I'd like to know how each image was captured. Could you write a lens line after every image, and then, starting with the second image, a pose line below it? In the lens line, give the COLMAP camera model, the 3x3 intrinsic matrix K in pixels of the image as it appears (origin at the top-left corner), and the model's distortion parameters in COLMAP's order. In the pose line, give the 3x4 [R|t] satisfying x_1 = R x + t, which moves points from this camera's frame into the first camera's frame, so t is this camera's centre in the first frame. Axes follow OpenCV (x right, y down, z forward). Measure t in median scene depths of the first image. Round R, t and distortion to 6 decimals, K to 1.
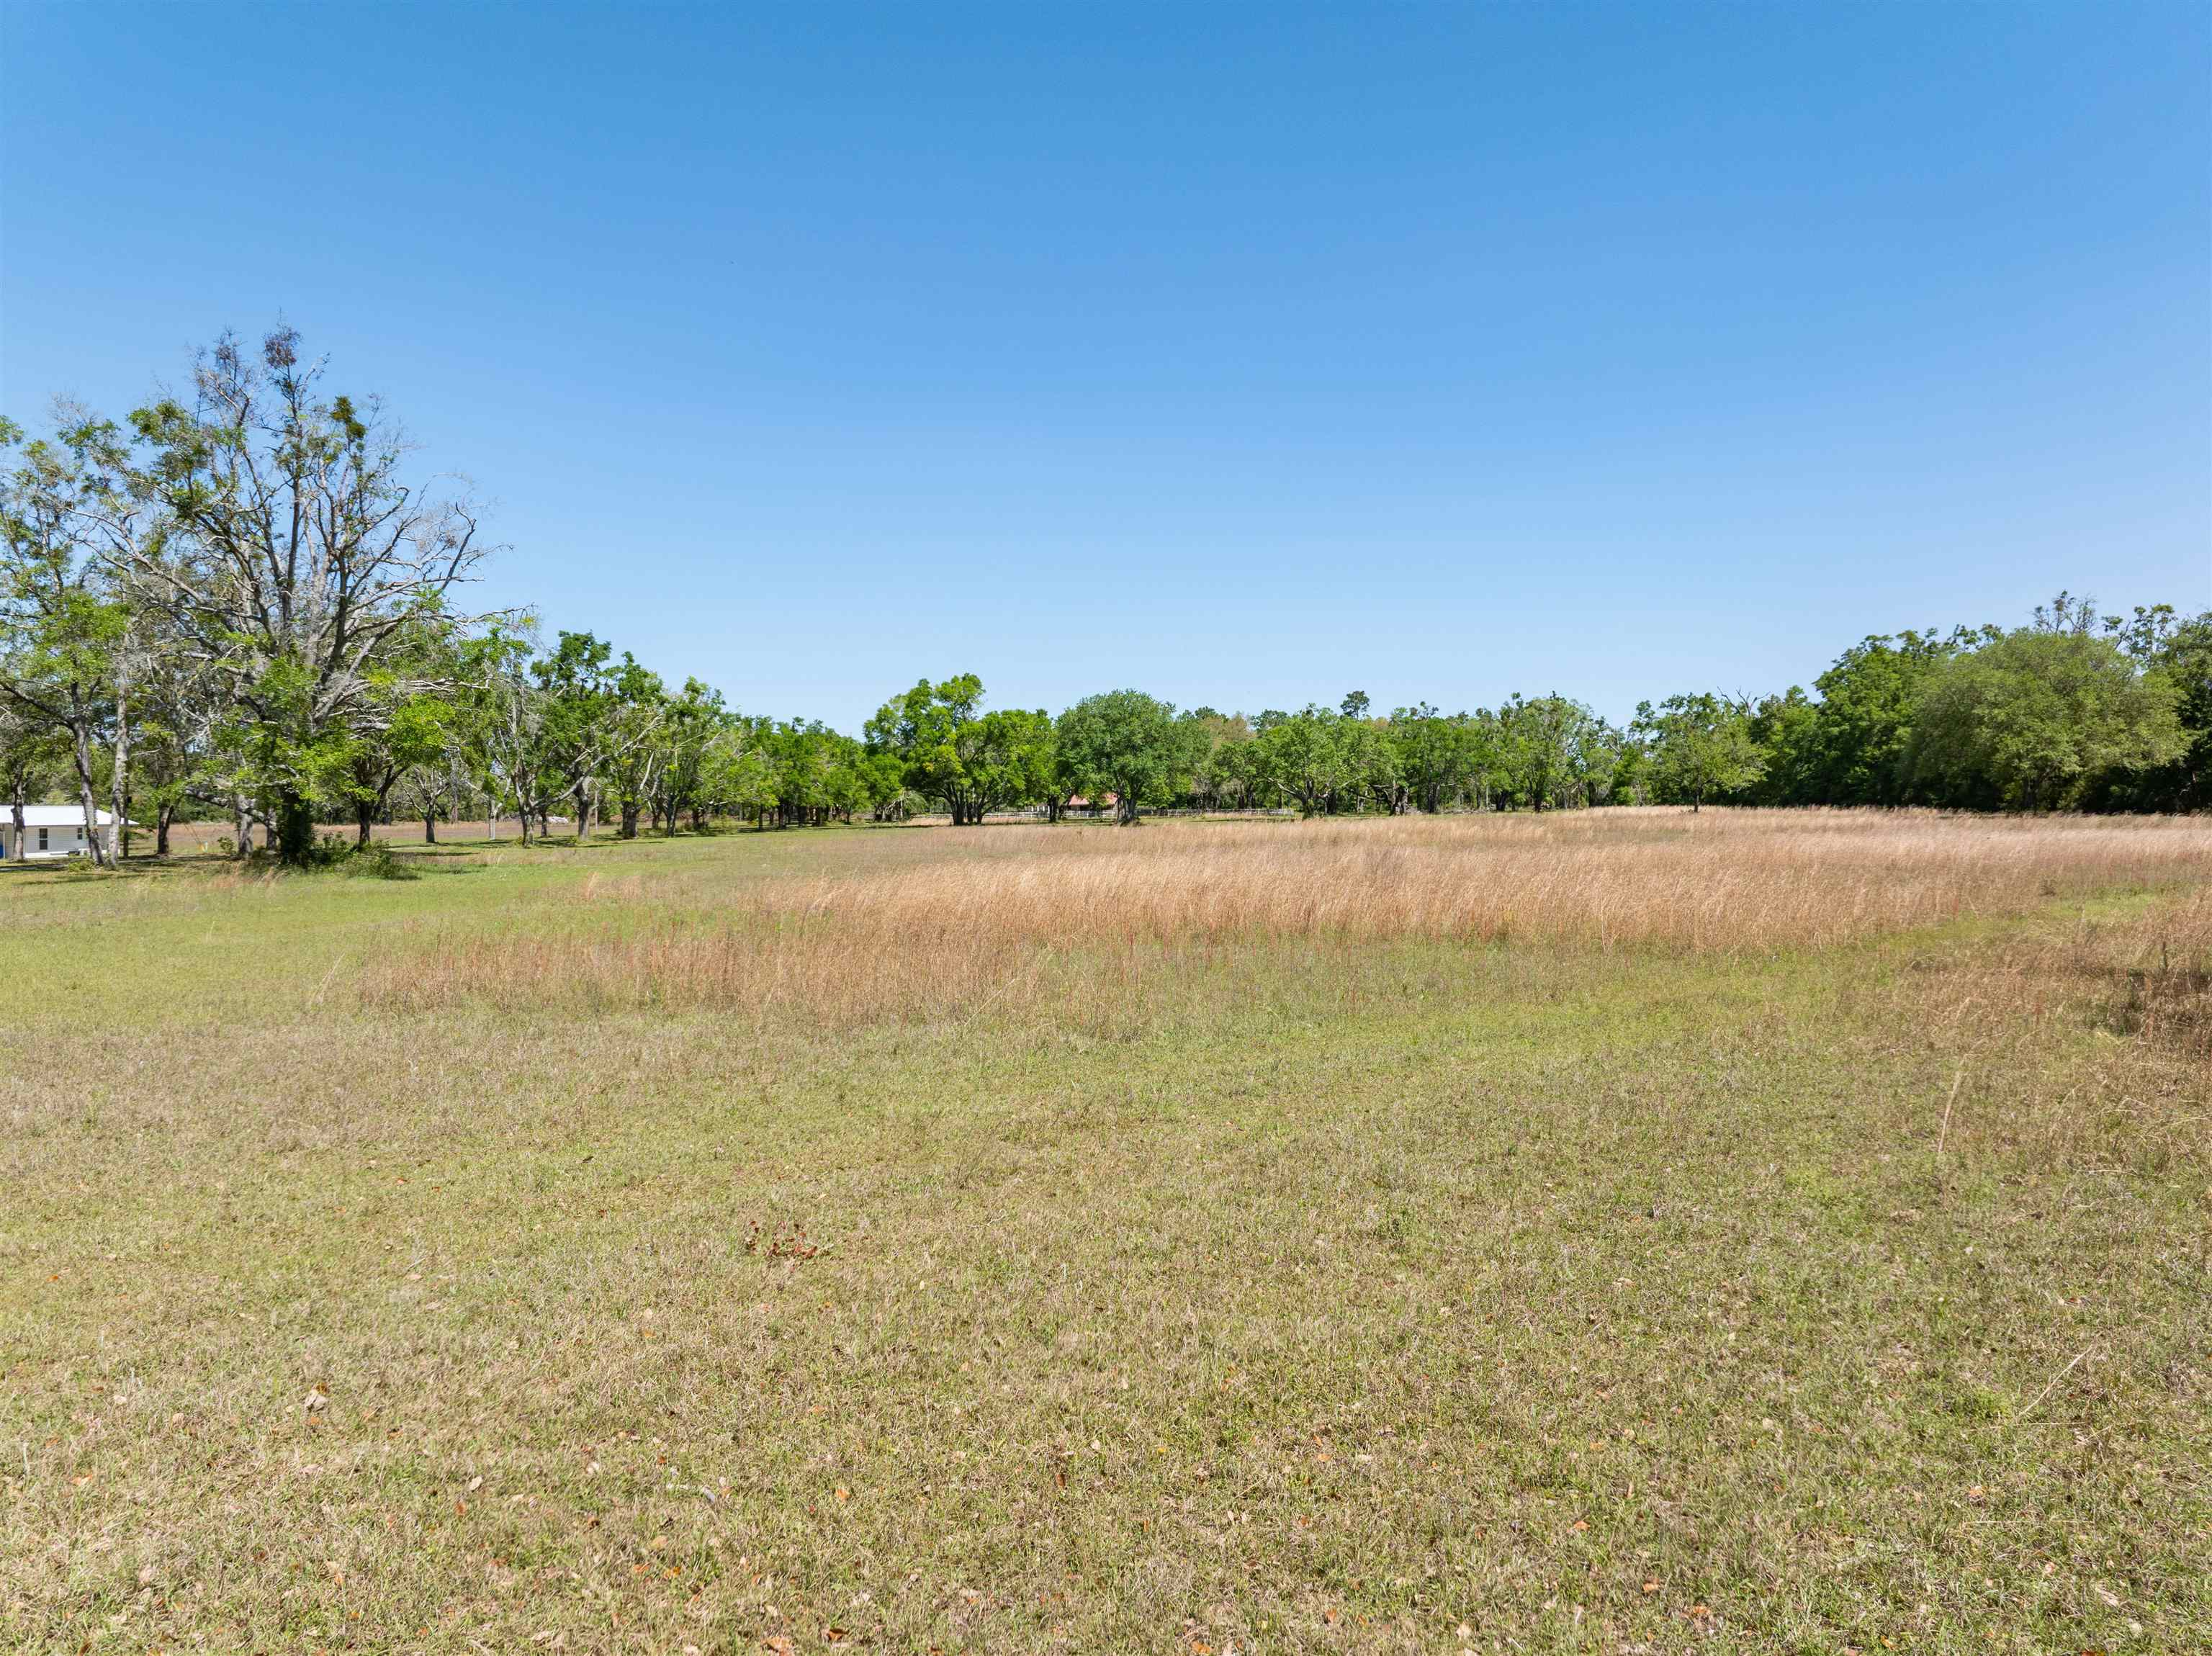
lens RADIAL K [[1757.3, 0, 1123.1], [0, 1757.3, 821.6], [0, 0, 1]] dist [0.002565, 0.001920]
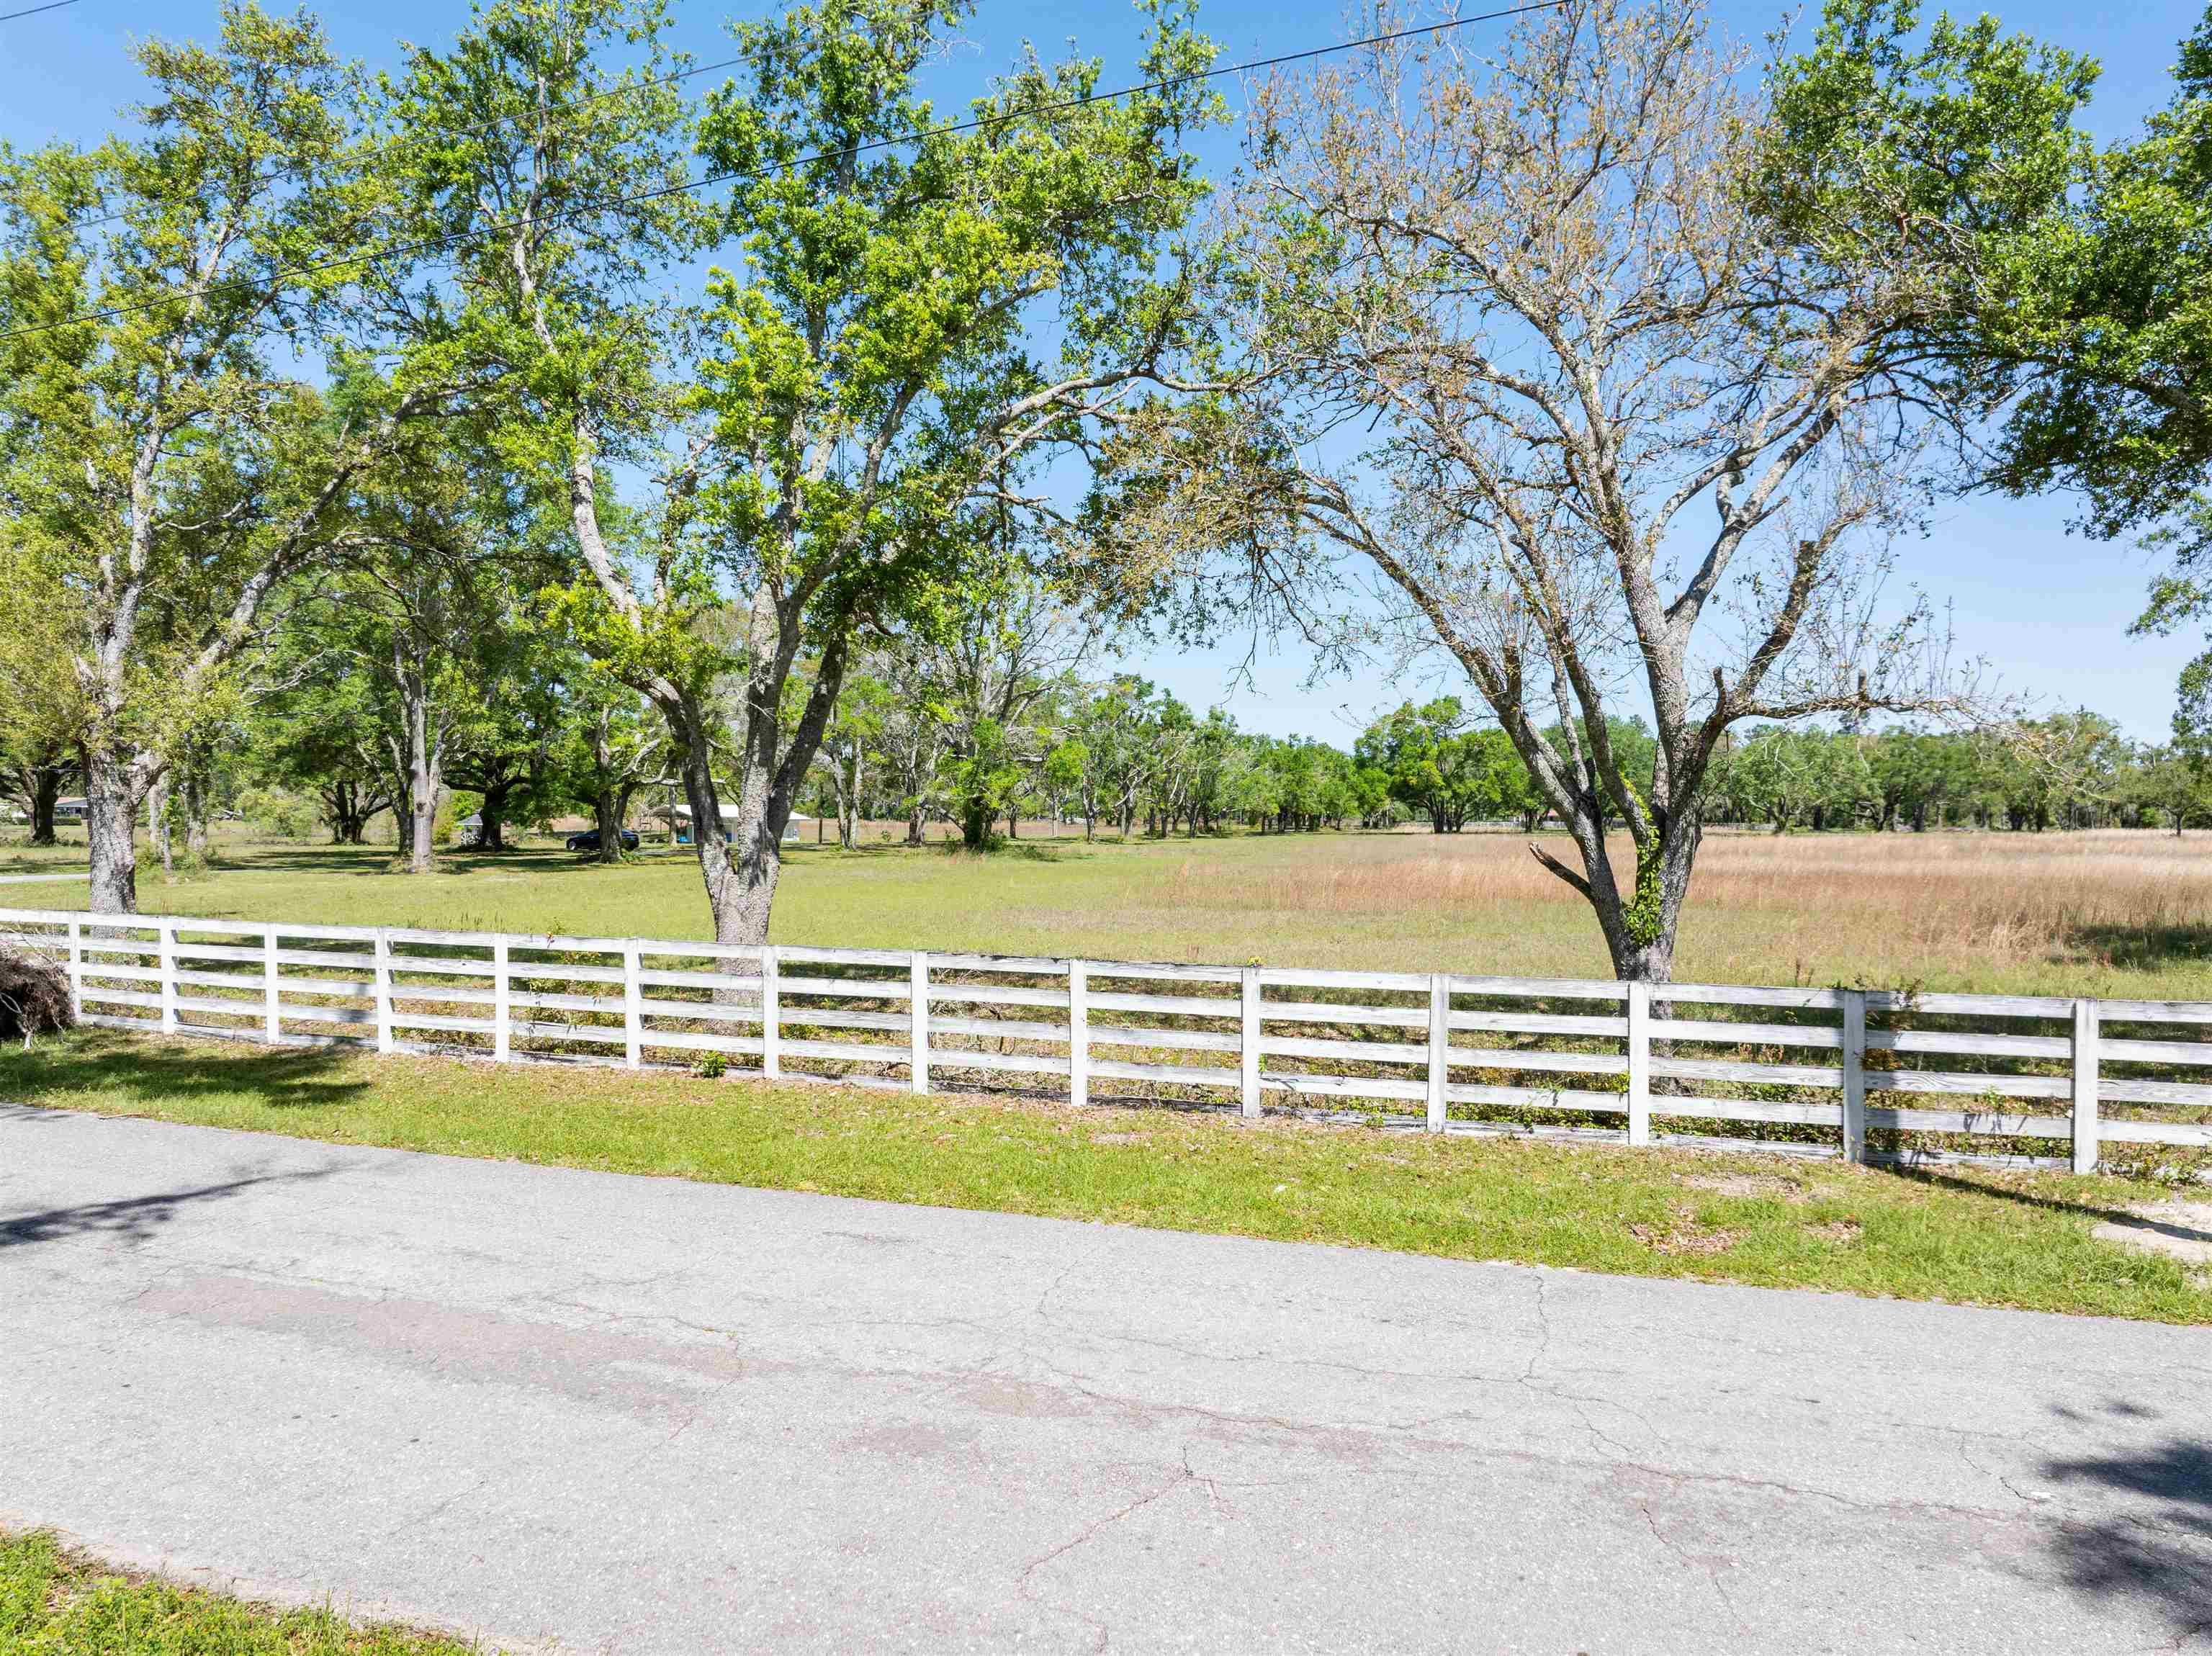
lens RADIAL K [[1757.3, 0, 1123.1], [0, 1757.3, 821.6], [0, 0, 1]] dist [0.002565, 0.001920]
pose [[0.961948, 0.019769, -0.272518, 0.016648], [-0.020712, 0.999785, -0.000583, -0.000541], [0.272448, 0.006205, 0.962150, -0.115762]]
